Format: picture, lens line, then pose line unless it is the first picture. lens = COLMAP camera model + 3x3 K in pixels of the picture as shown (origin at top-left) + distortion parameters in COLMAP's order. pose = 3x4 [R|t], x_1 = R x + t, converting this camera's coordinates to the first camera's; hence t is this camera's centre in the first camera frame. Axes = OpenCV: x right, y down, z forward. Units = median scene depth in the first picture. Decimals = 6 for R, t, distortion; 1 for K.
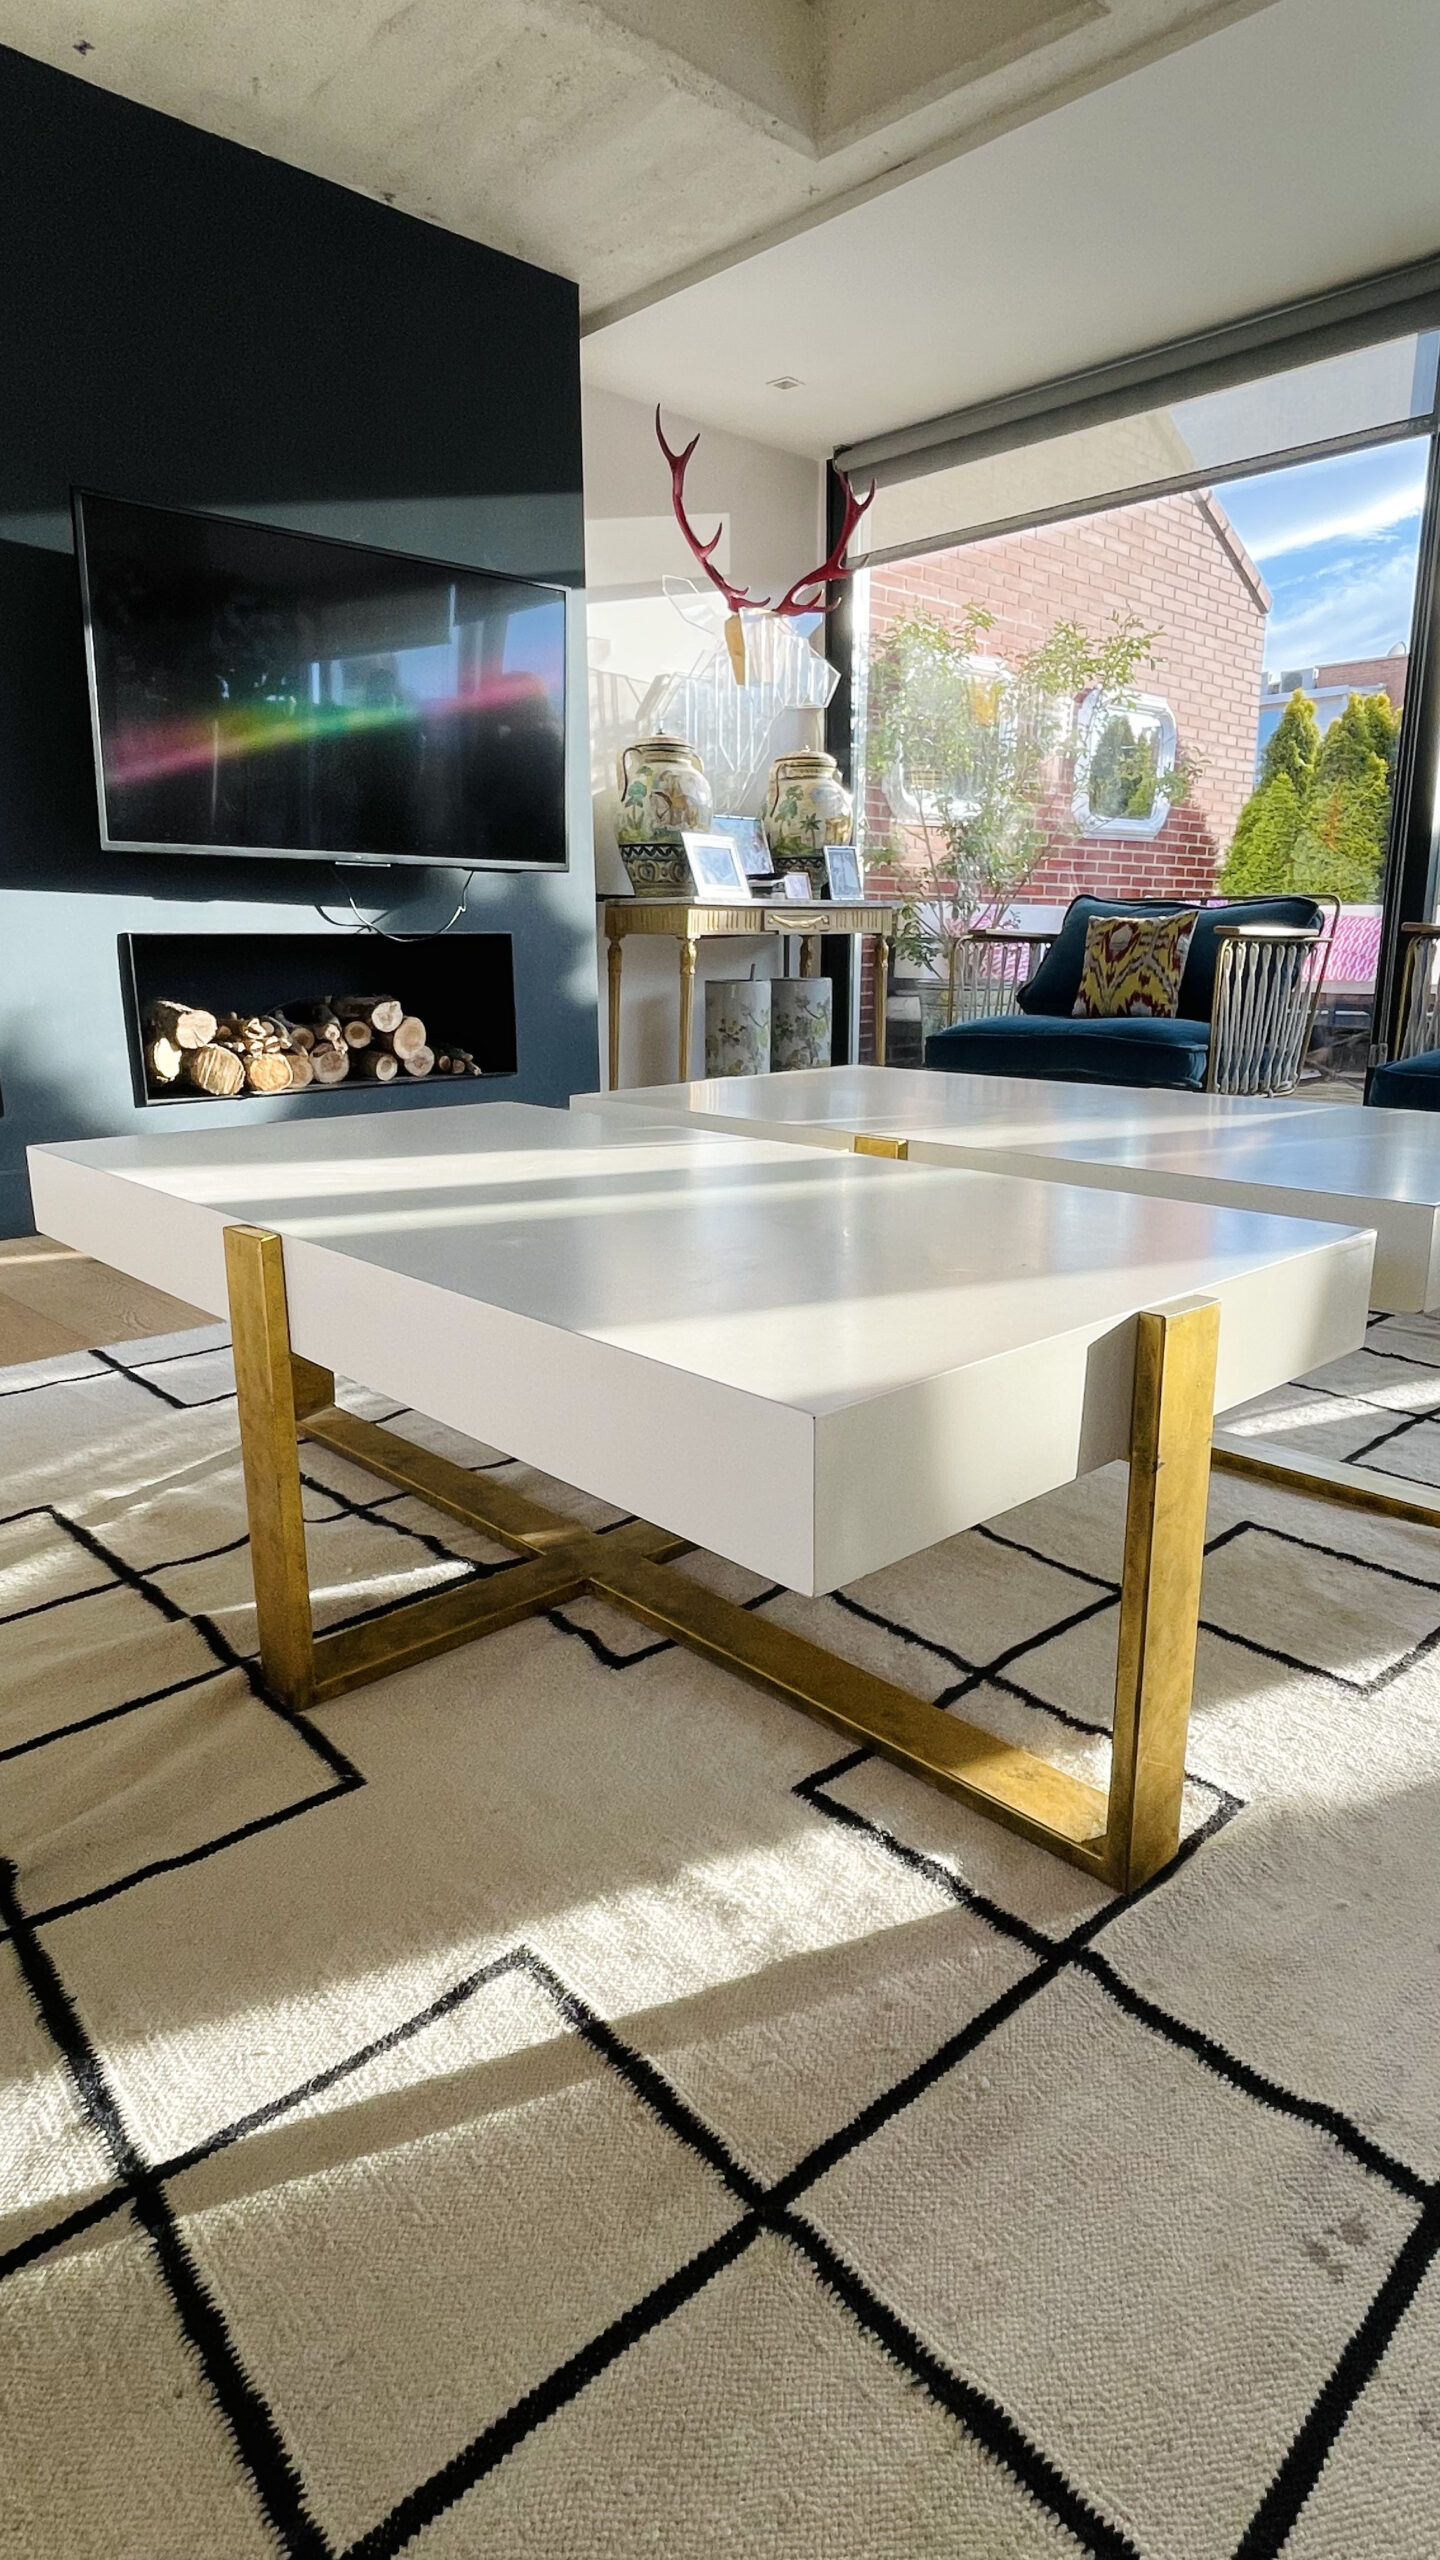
lens RADIAL K [[1384.9, 0, 729.5], [0, 1384.9, 1273.1], [0, 0, 1]] dist [-0.040830, 0.006038]
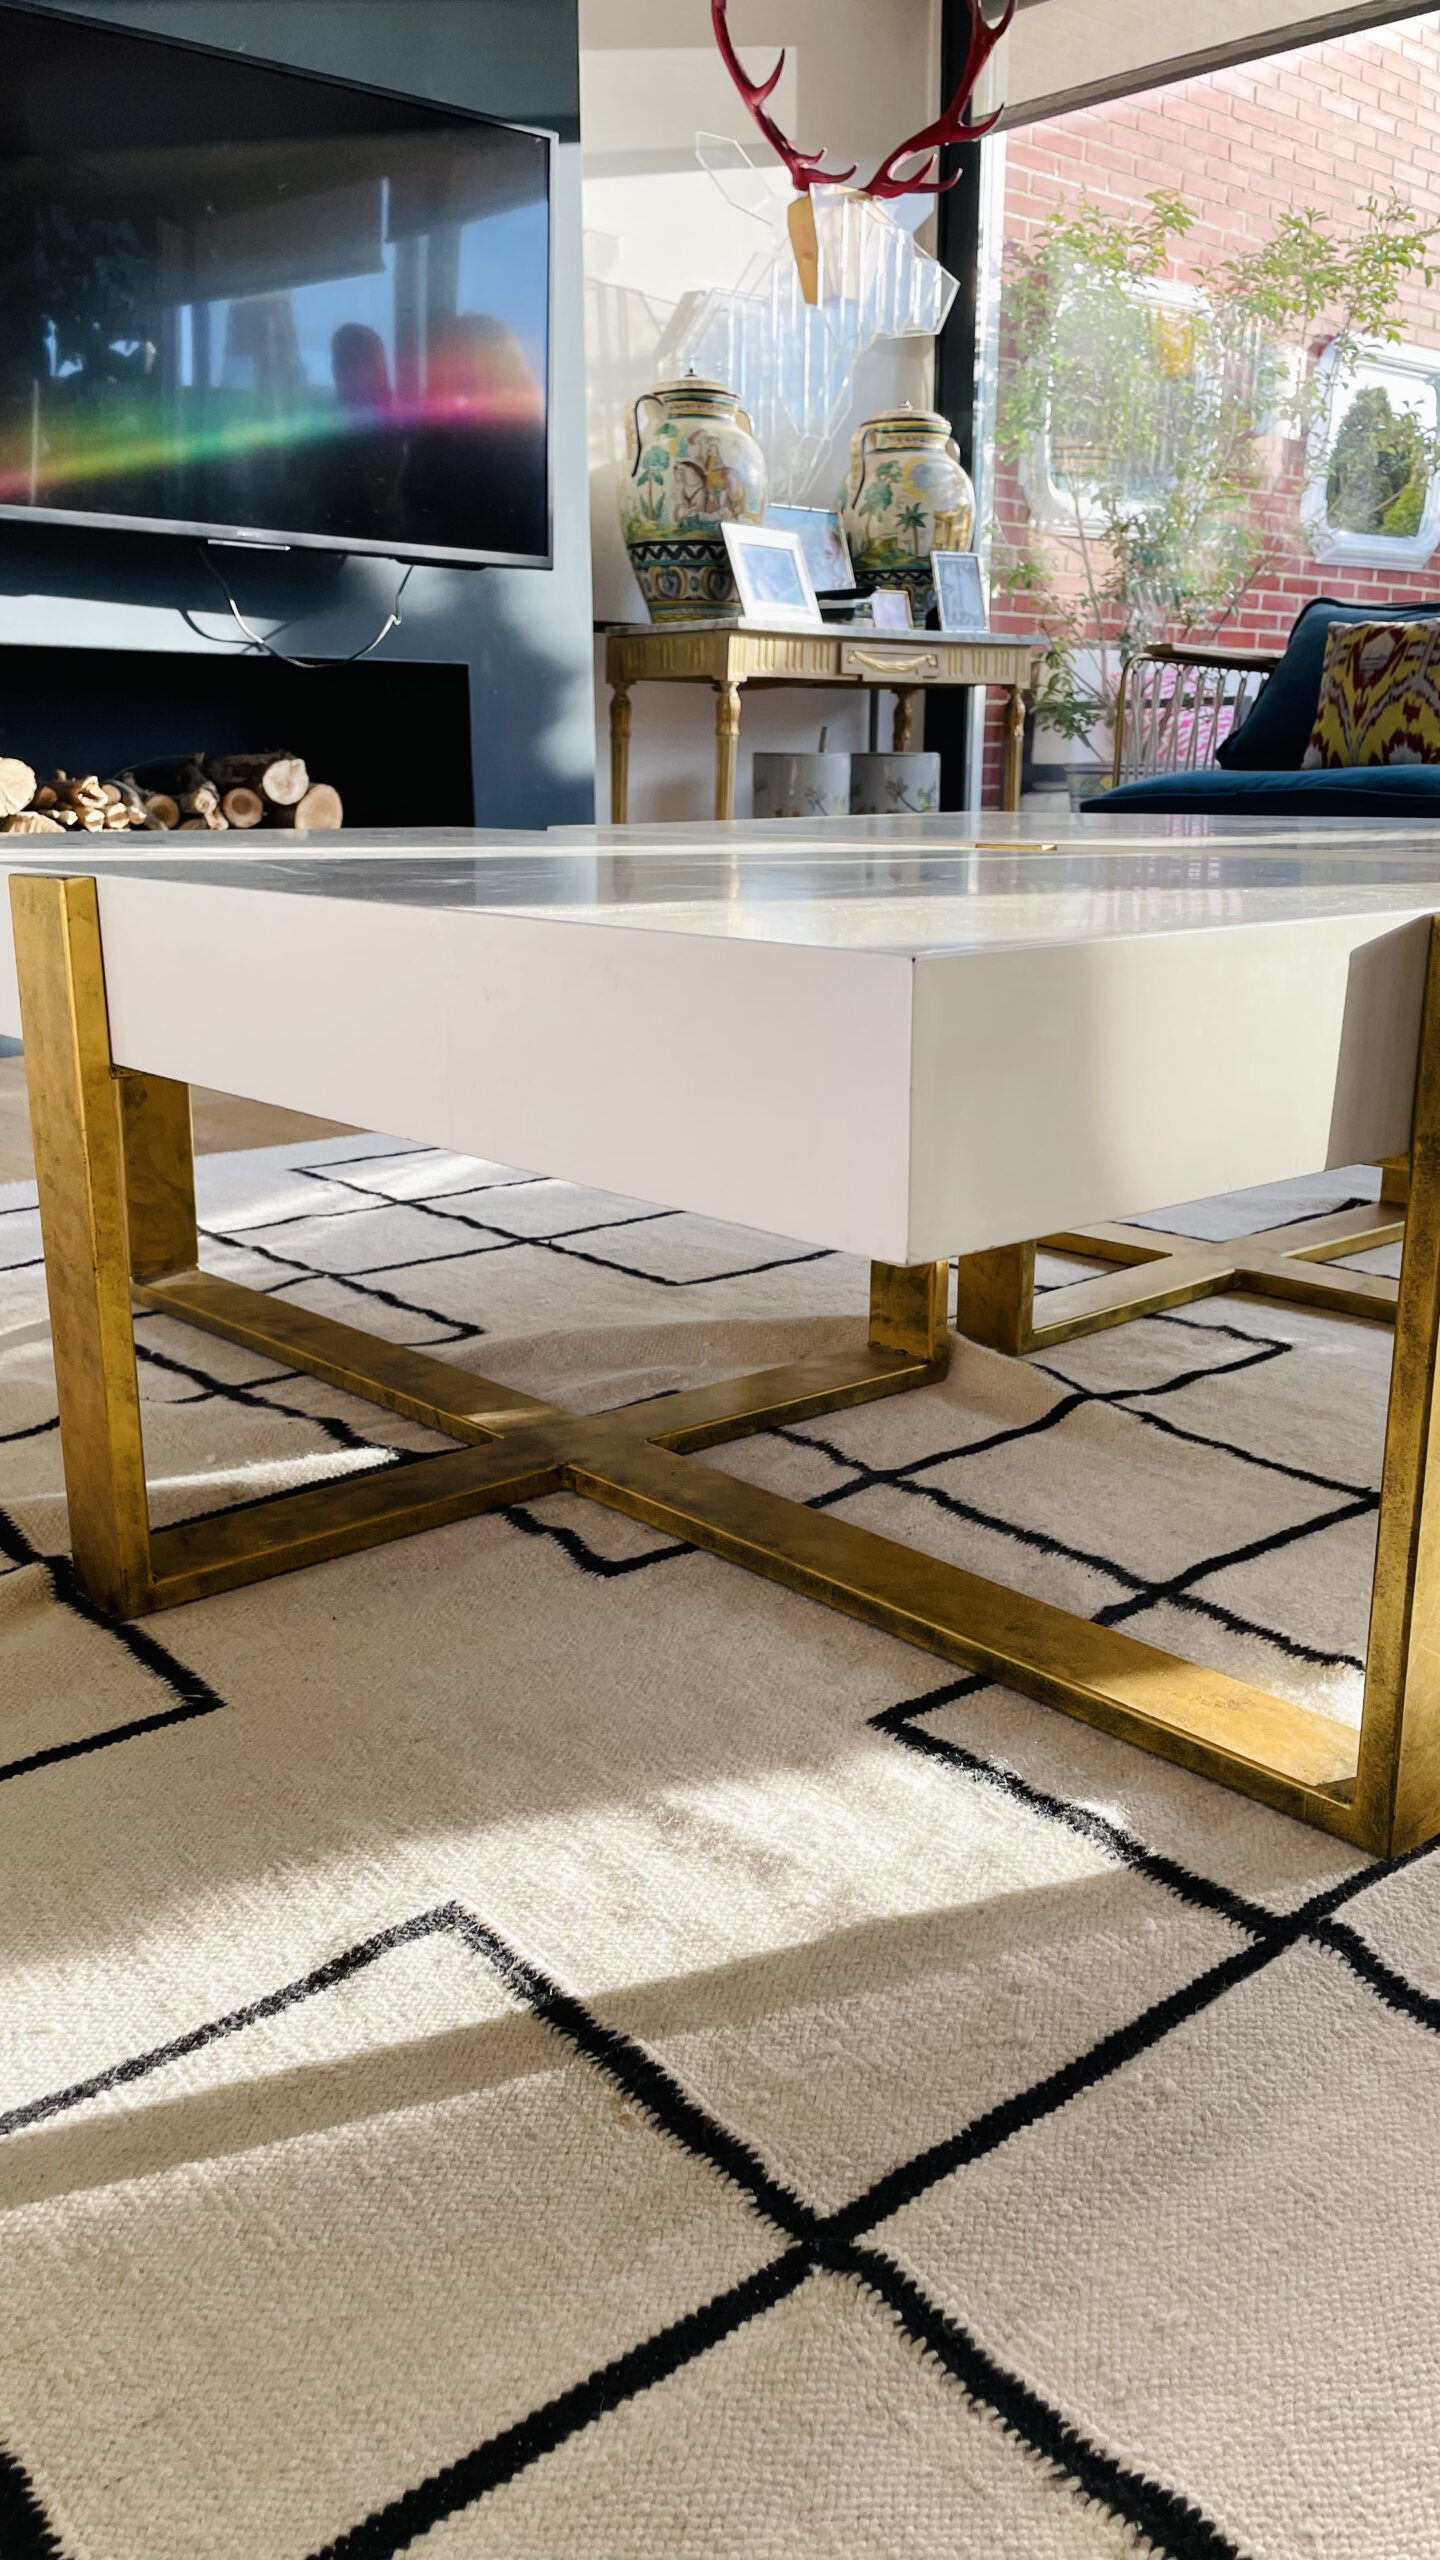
lens RADIAL K [[1990.6, 0, 723.5], [0, 1990.6, 1296.3], [0, 0, 1]] dist [0.023631, -0.075657]
pose [[0.999477, 0.011056, -0.030375, 0.002362], [-0.010208, 0.999558, 0.027921, 0.114816], [0.030671, -0.027596, 0.999149, 0.043680]]
